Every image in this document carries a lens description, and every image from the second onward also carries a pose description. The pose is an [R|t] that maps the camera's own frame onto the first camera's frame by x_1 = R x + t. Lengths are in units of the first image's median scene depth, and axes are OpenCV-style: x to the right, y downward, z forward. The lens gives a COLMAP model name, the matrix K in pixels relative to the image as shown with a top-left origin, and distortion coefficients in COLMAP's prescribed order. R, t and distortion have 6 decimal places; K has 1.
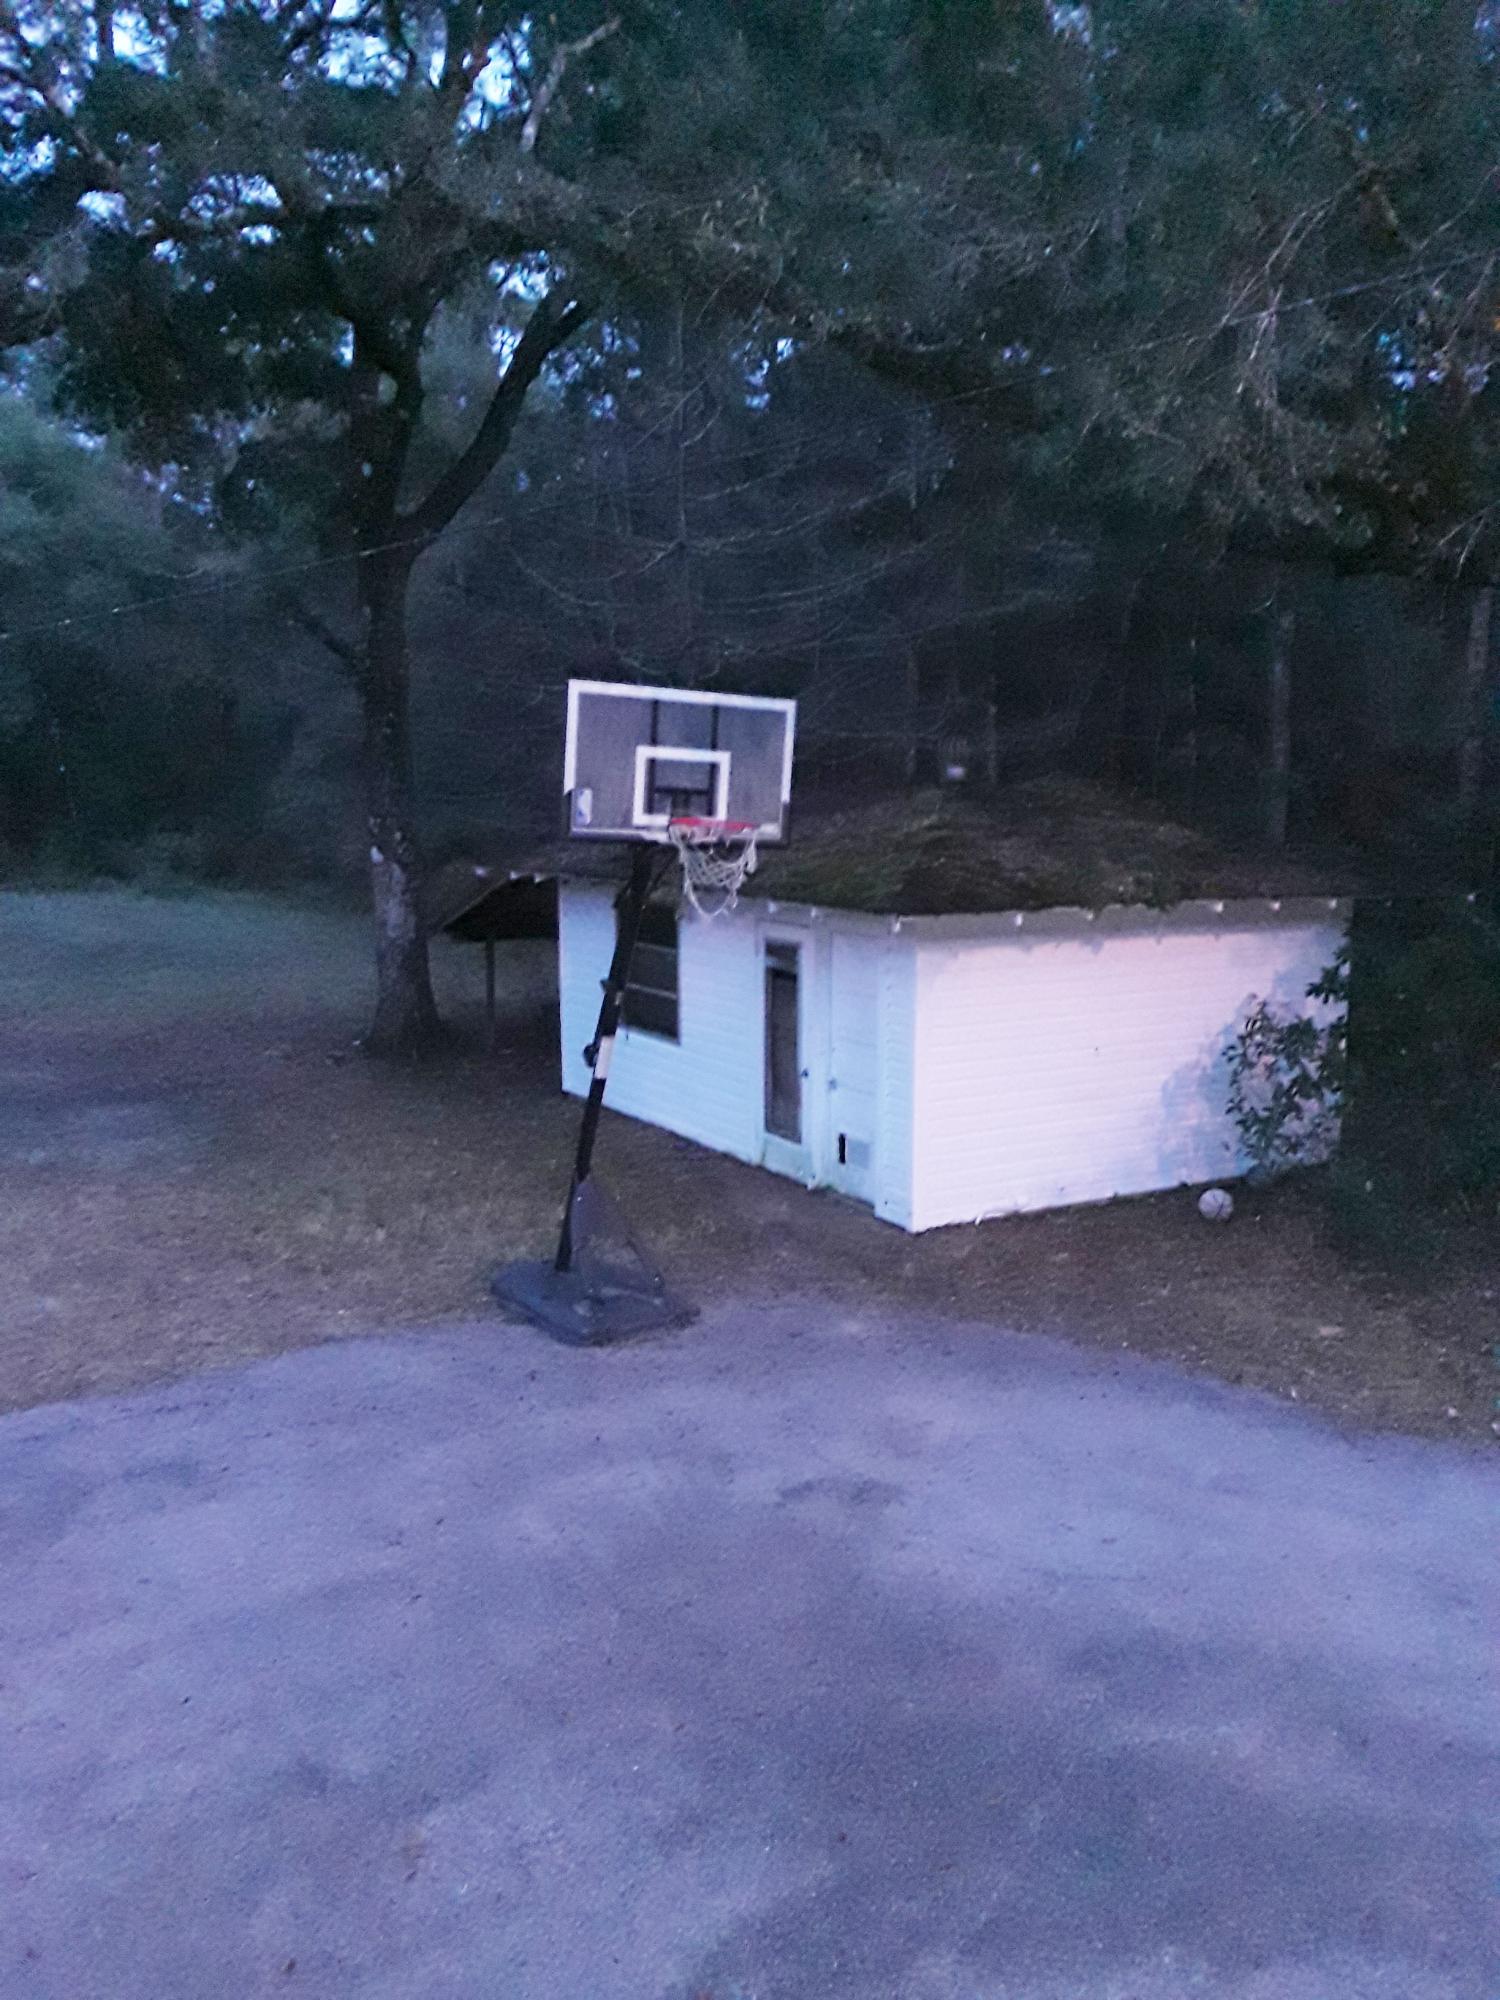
lens RADIAL K [[1615.9, 0, 753.6], [0, 1615.9, 1001.4], [0, 0, 1]] dist [0.083128, -0.108573]
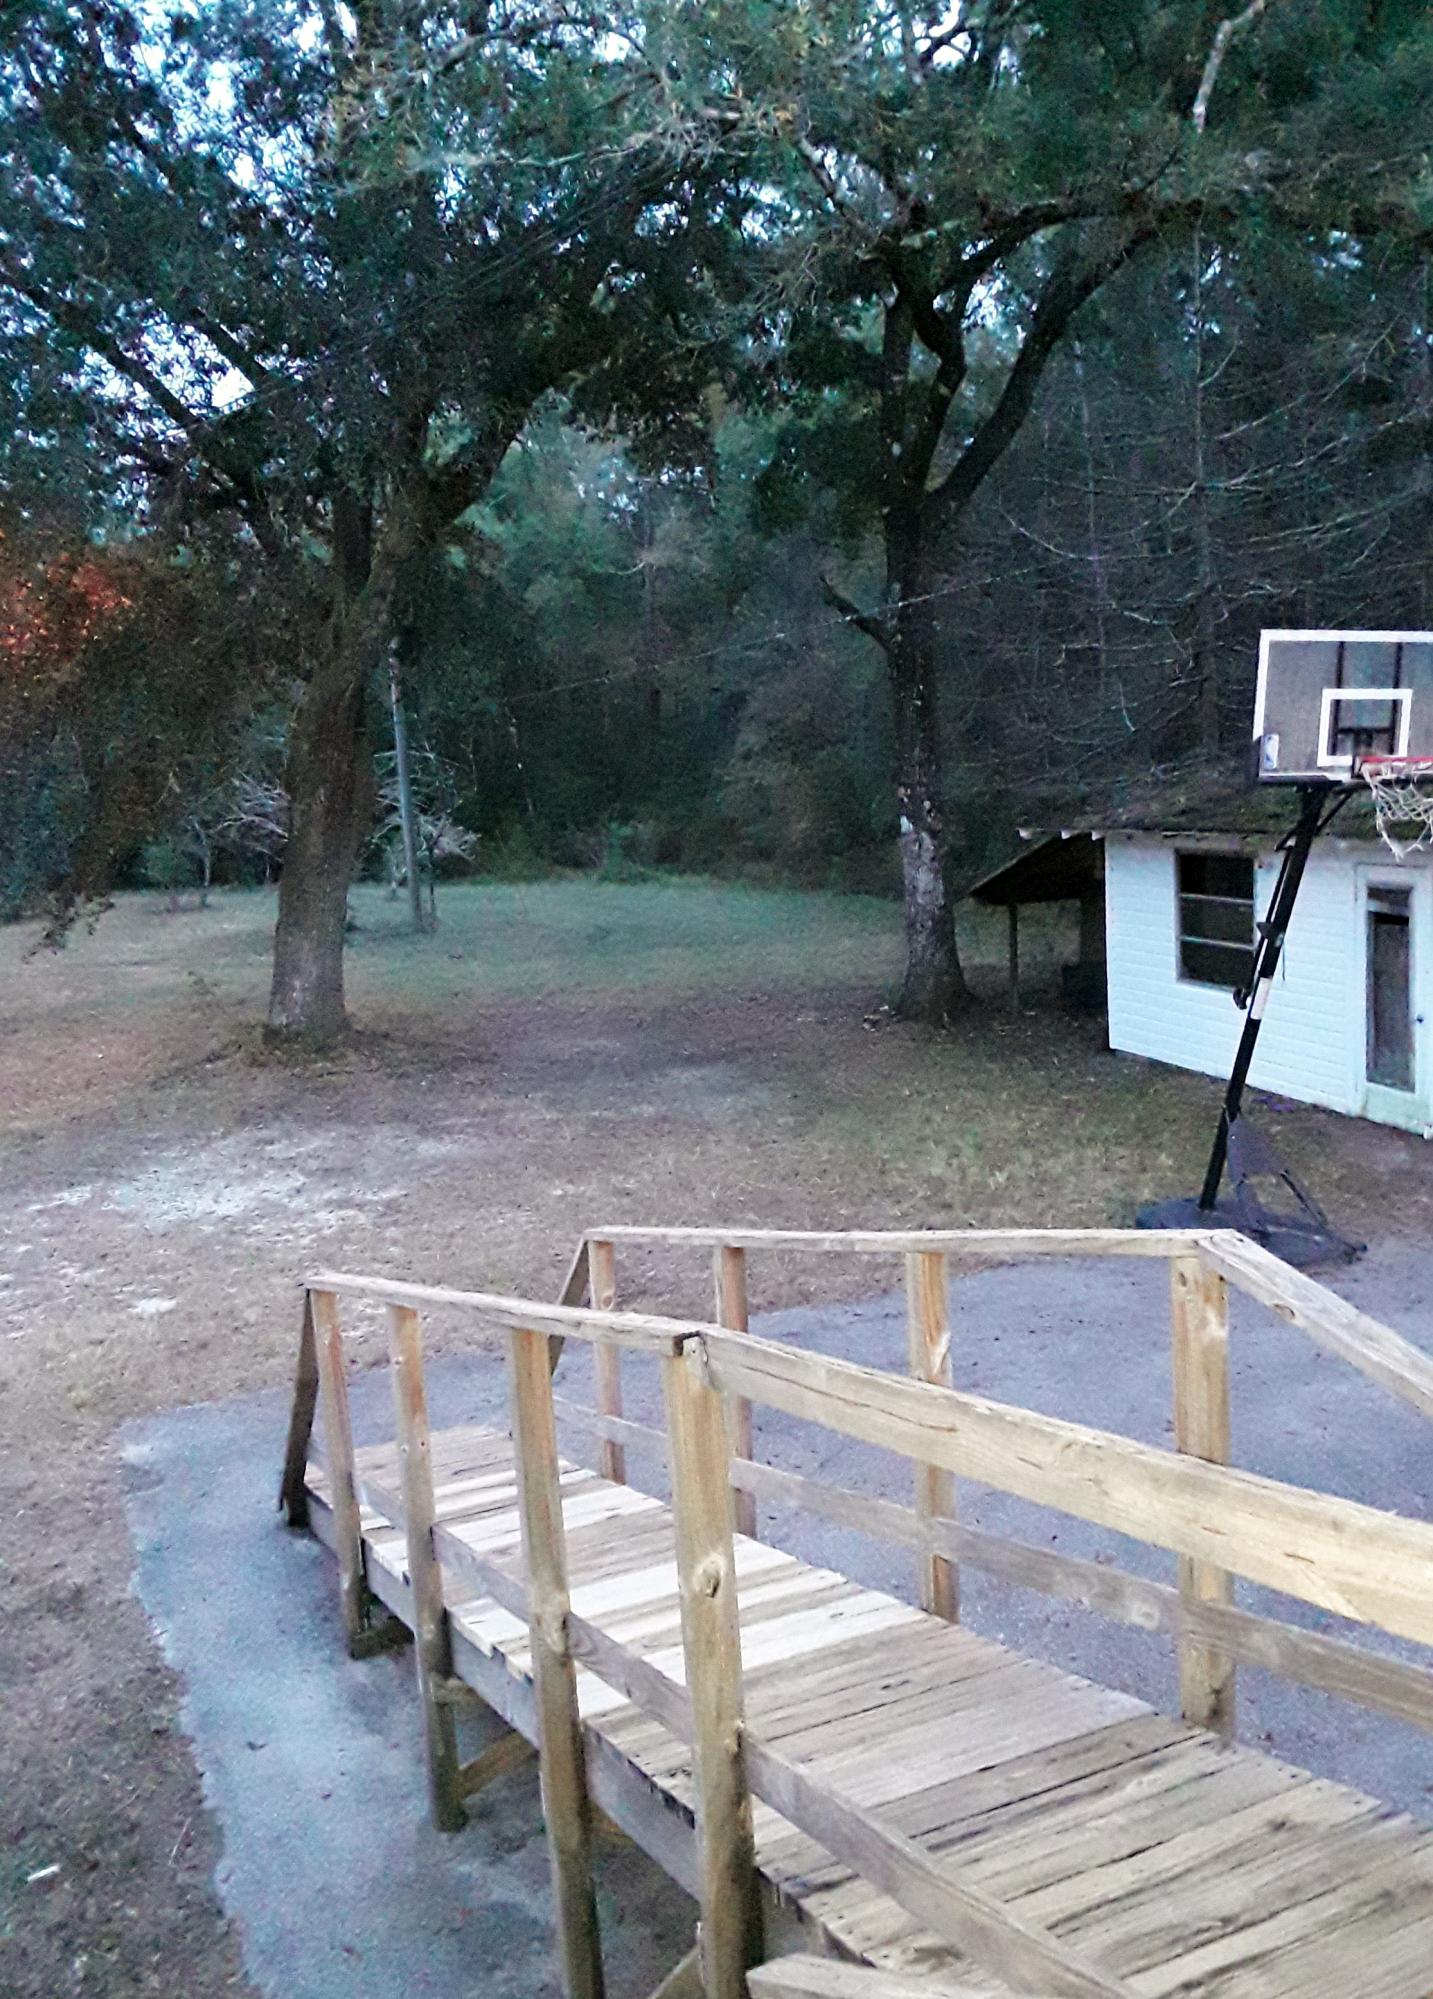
lens RADIAL K [[1684.6, 0, 716.9], [0, 1684.6, 1000.6], [0, 0, 1]] dist [0.096982, -0.003535]
pose [[0.968518, -0.022647, -0.247913, -0.116739], [0.025376, 0.999647, 0.007817, 0.013956], [0.247648, -0.013862, 0.968751, -0.096038]]
